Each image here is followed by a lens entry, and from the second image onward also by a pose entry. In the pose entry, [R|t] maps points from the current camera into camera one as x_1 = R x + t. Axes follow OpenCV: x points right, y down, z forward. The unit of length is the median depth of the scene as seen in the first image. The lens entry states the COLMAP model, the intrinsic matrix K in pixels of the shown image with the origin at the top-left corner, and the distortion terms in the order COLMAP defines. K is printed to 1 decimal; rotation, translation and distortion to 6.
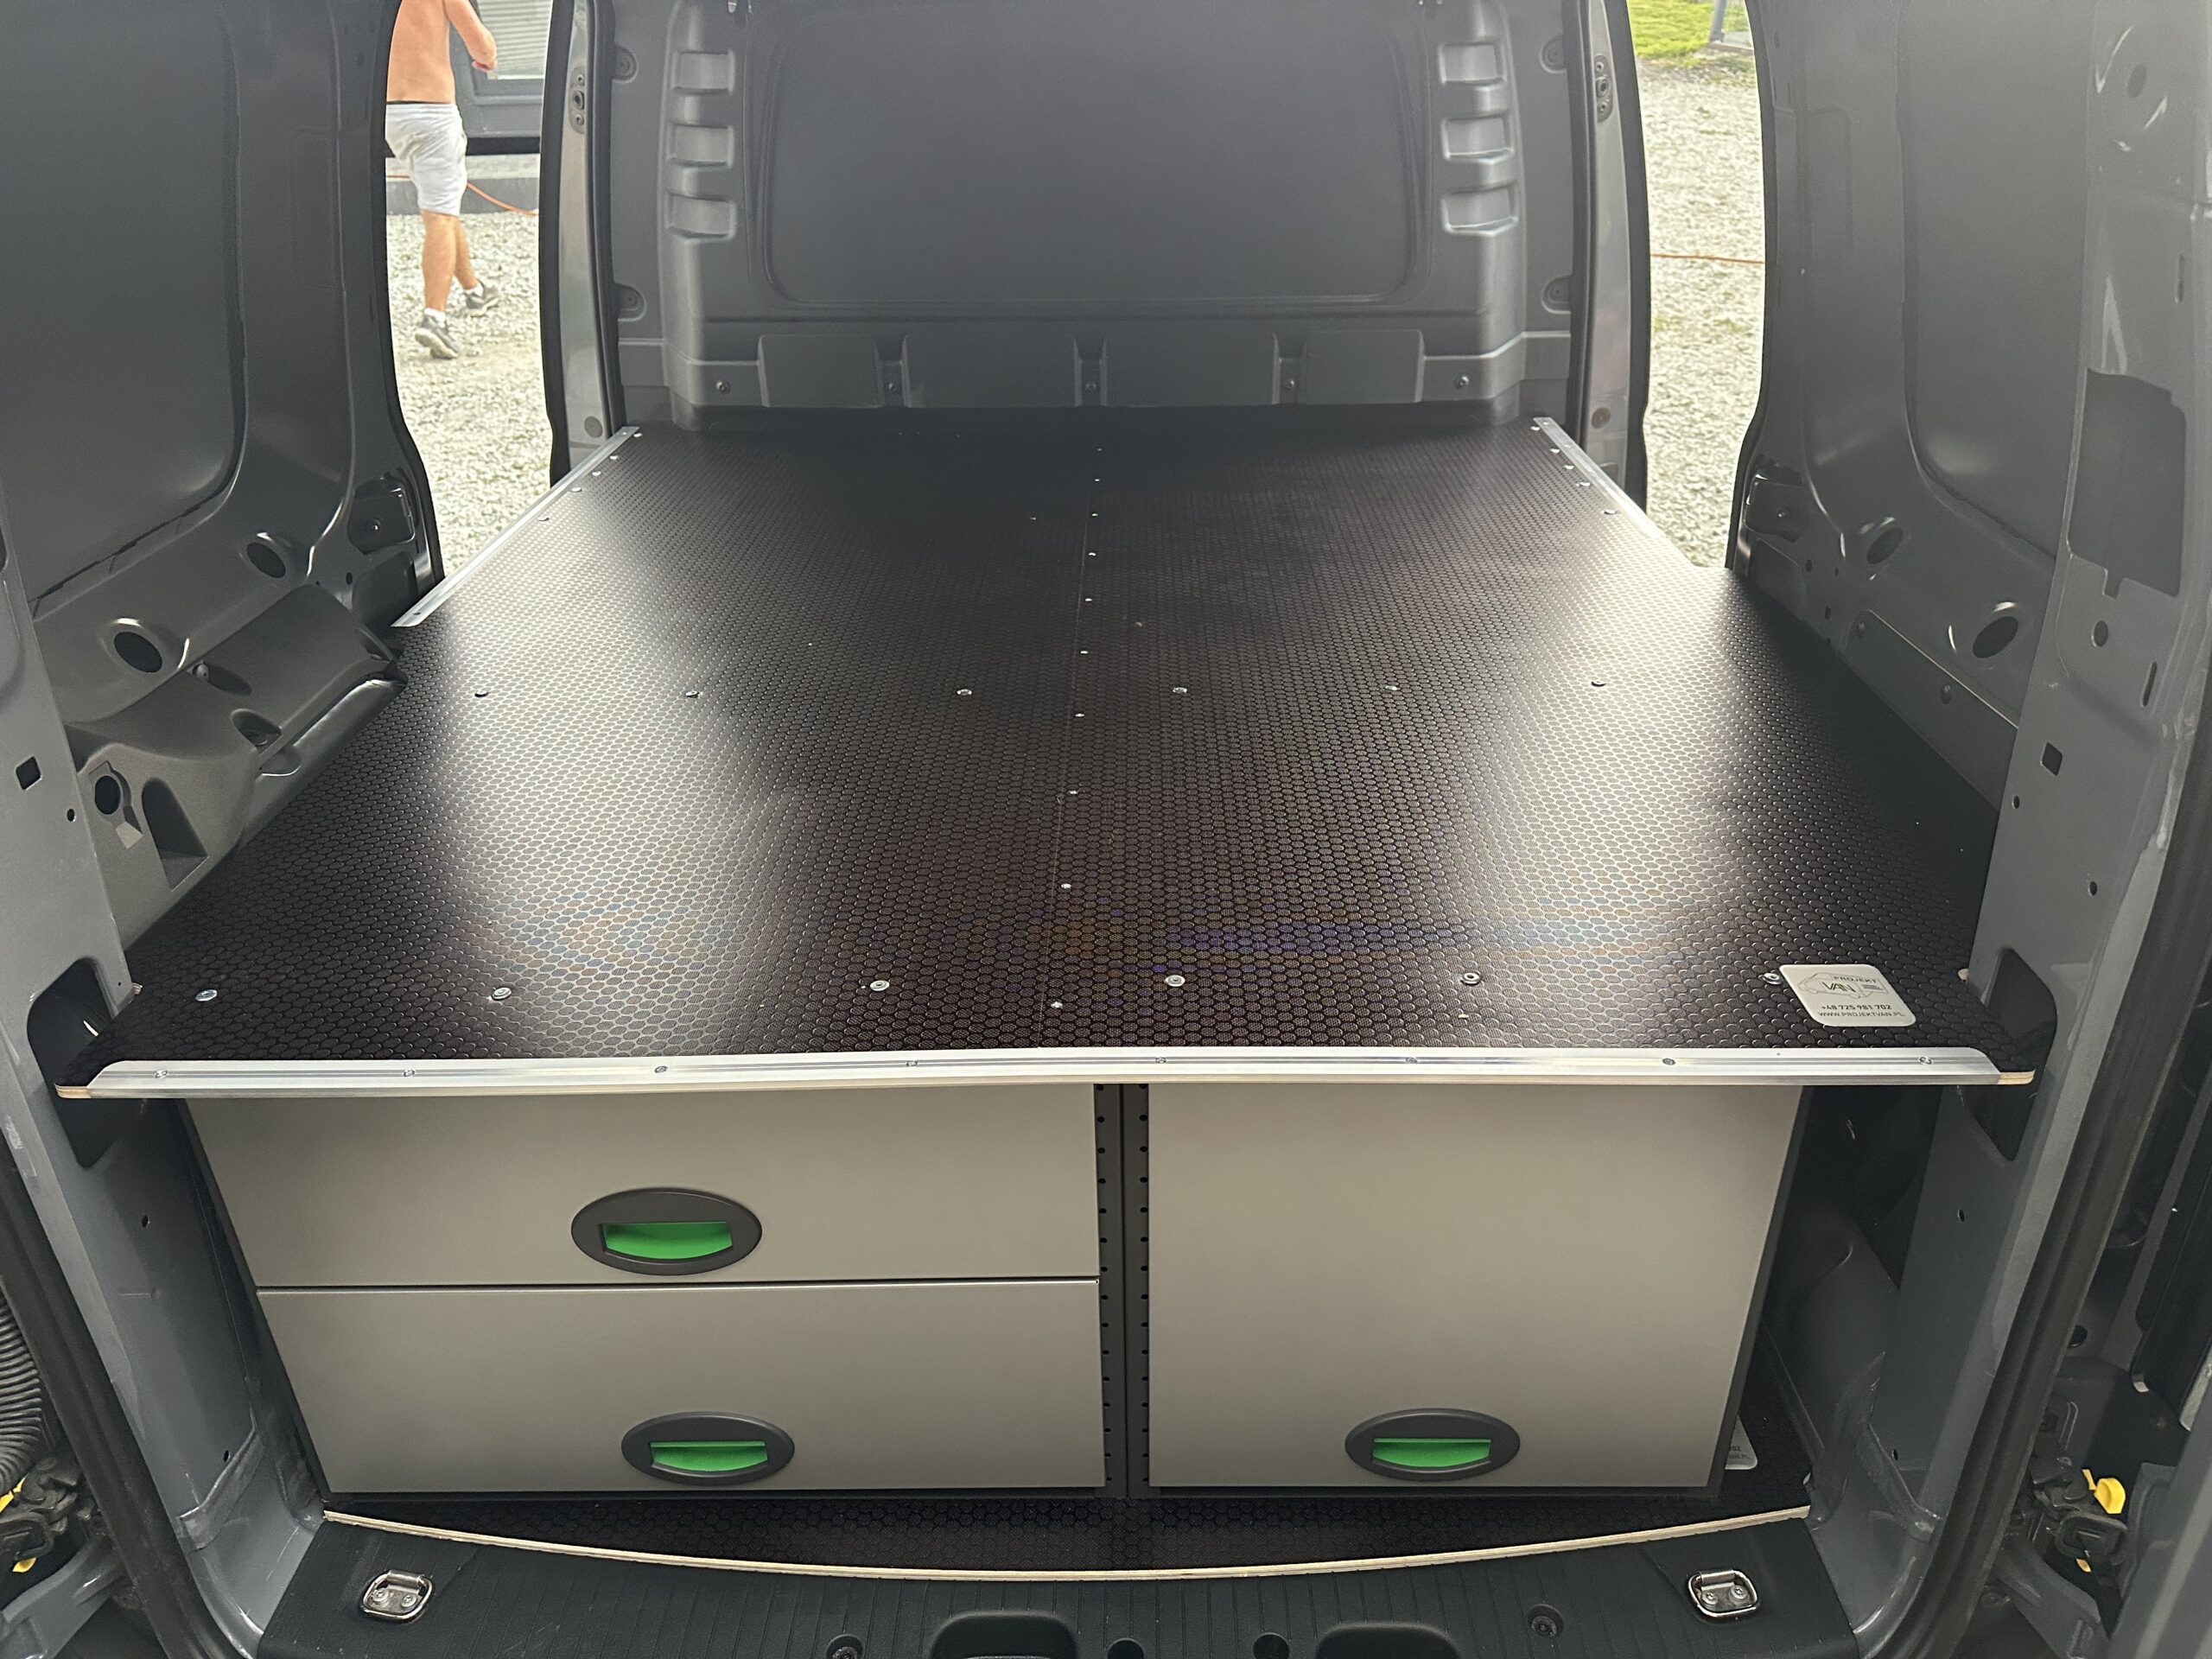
lens RADIAL K [[1557.9, 0, 1114.7], [0, 1557.9, 849.9], [0, 0, 1]] dist [0.016891, -0.022622]
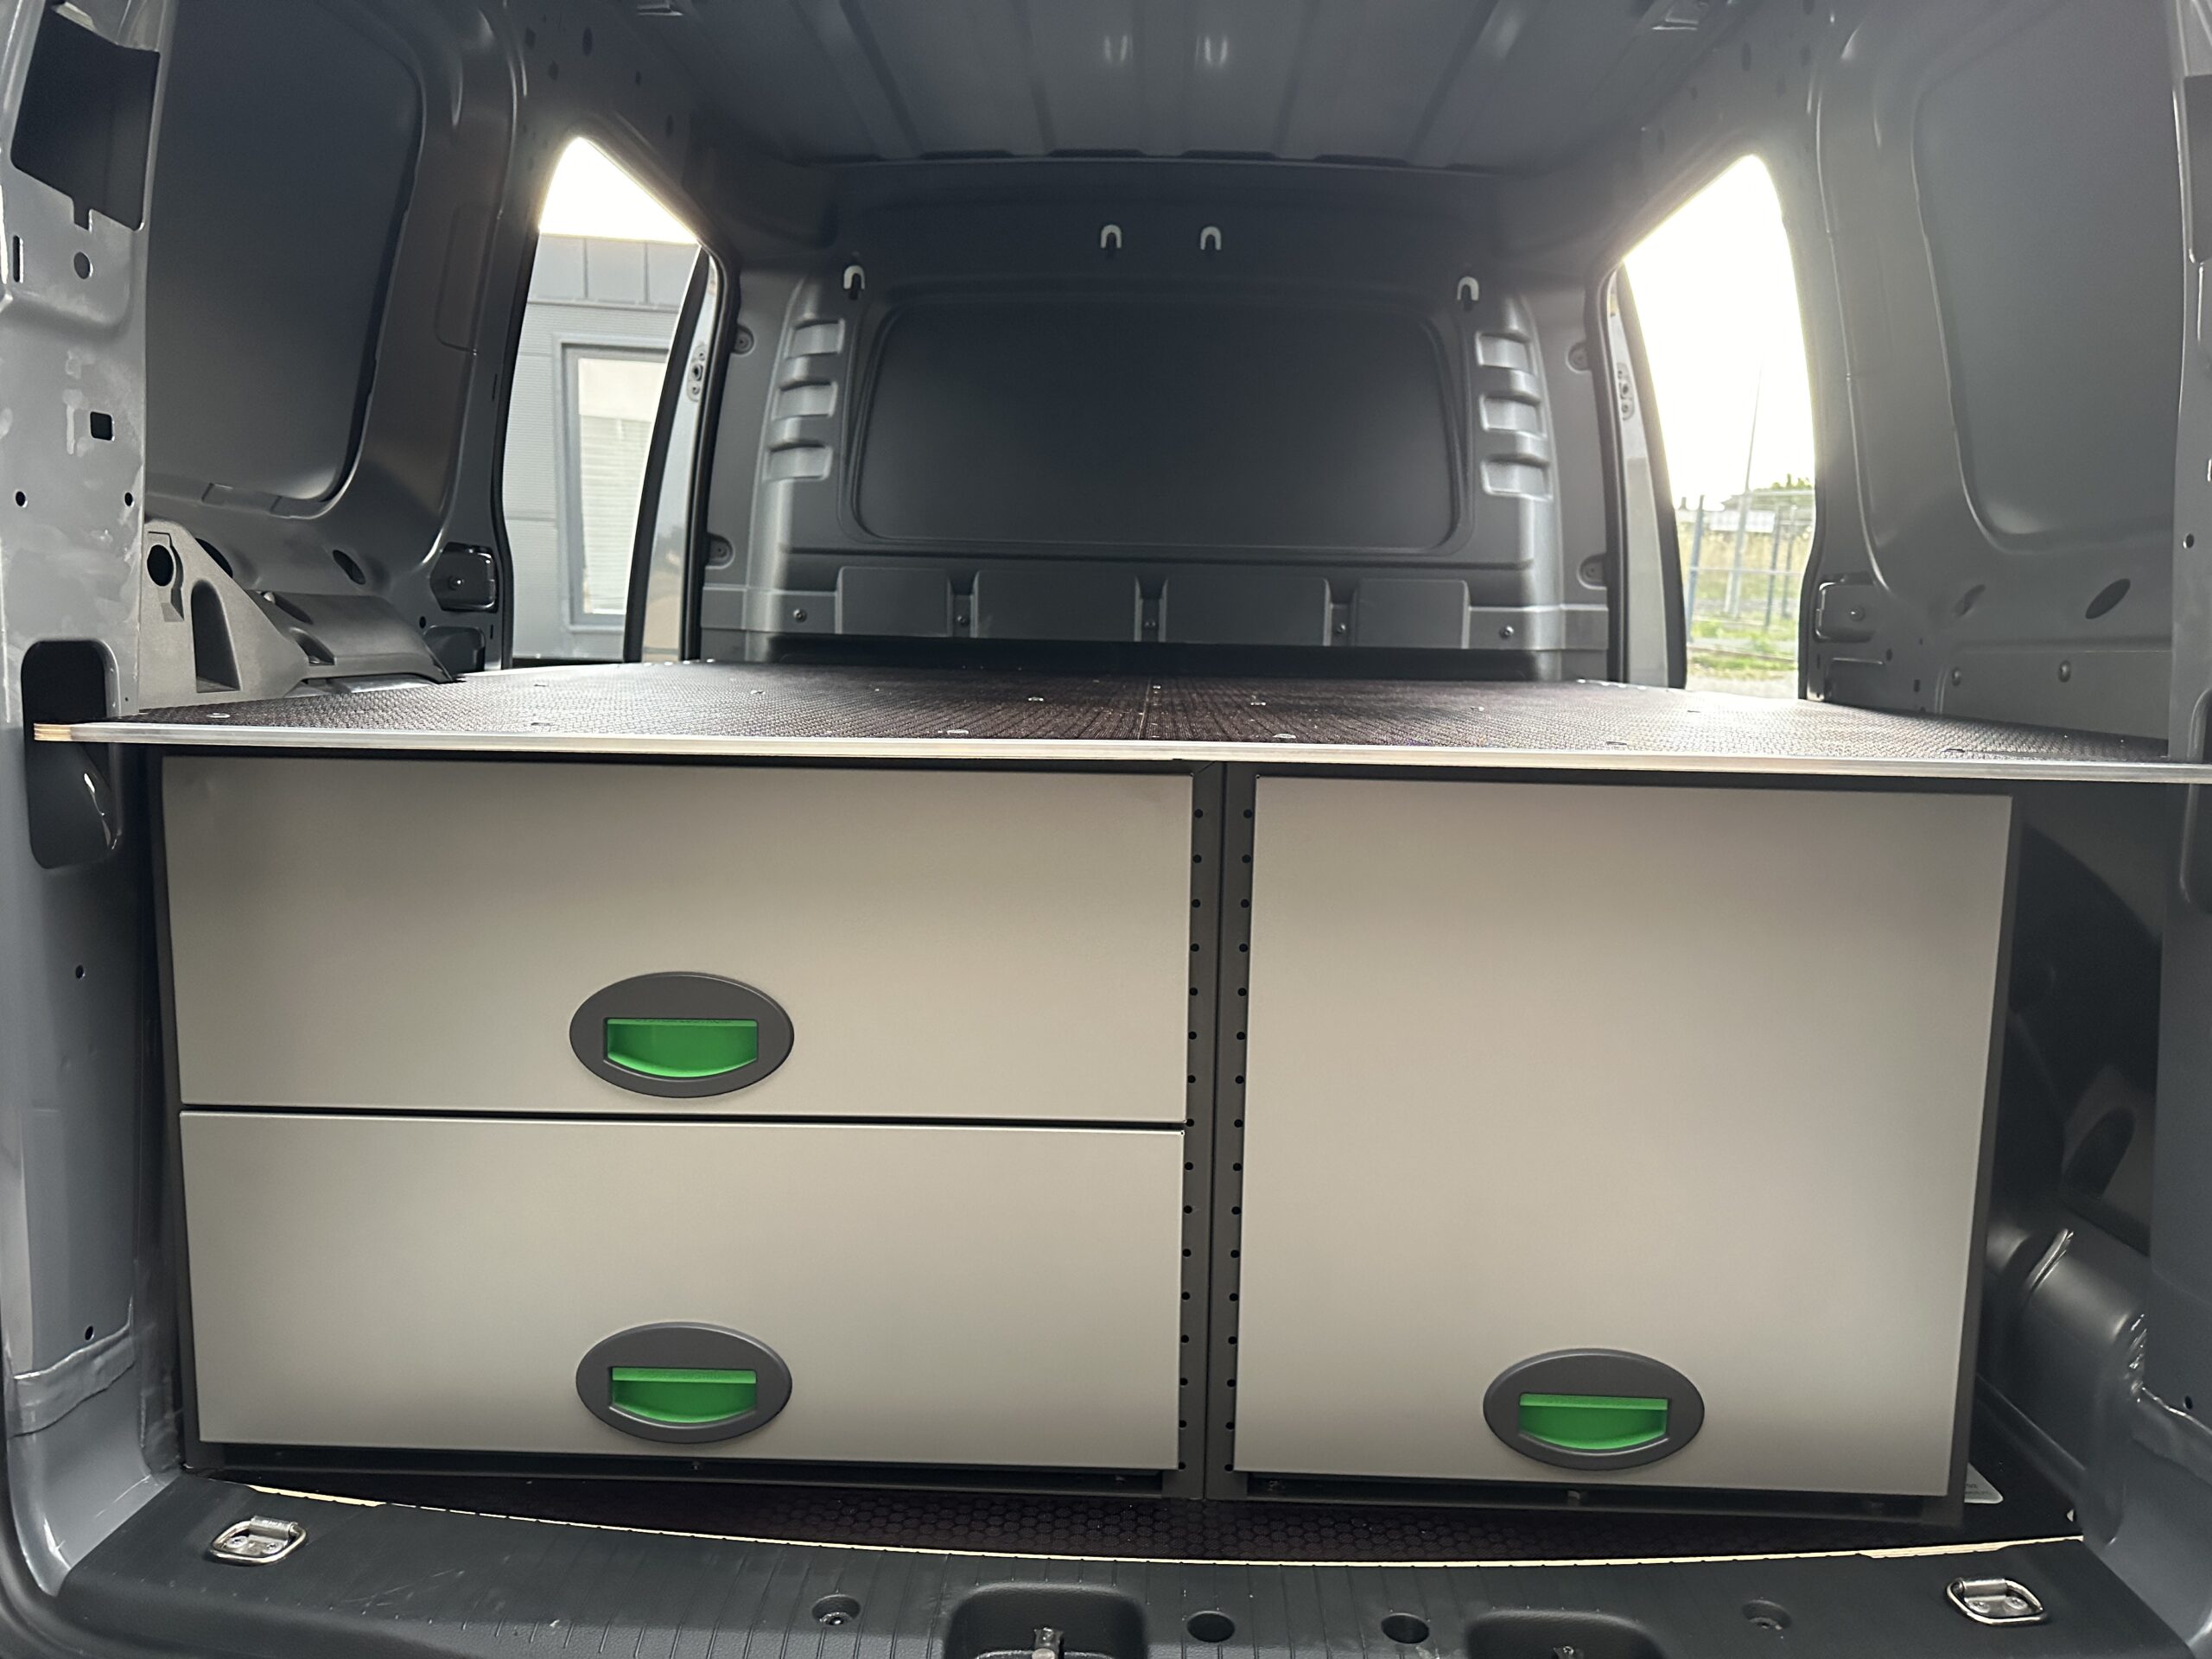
lens RADIAL K [[1548.8, 0, 1110.1], [0, 1548.8, 839.5], [0, 0, 1]] dist [0.089940, -0.126240]
pose [[0.999213, 0.036927, -0.014474, -0.023229], [-0.039662, 0.932082, -0.360069, 0.227998], [0.000195, 0.360359, 0.932814, 0.085116]]
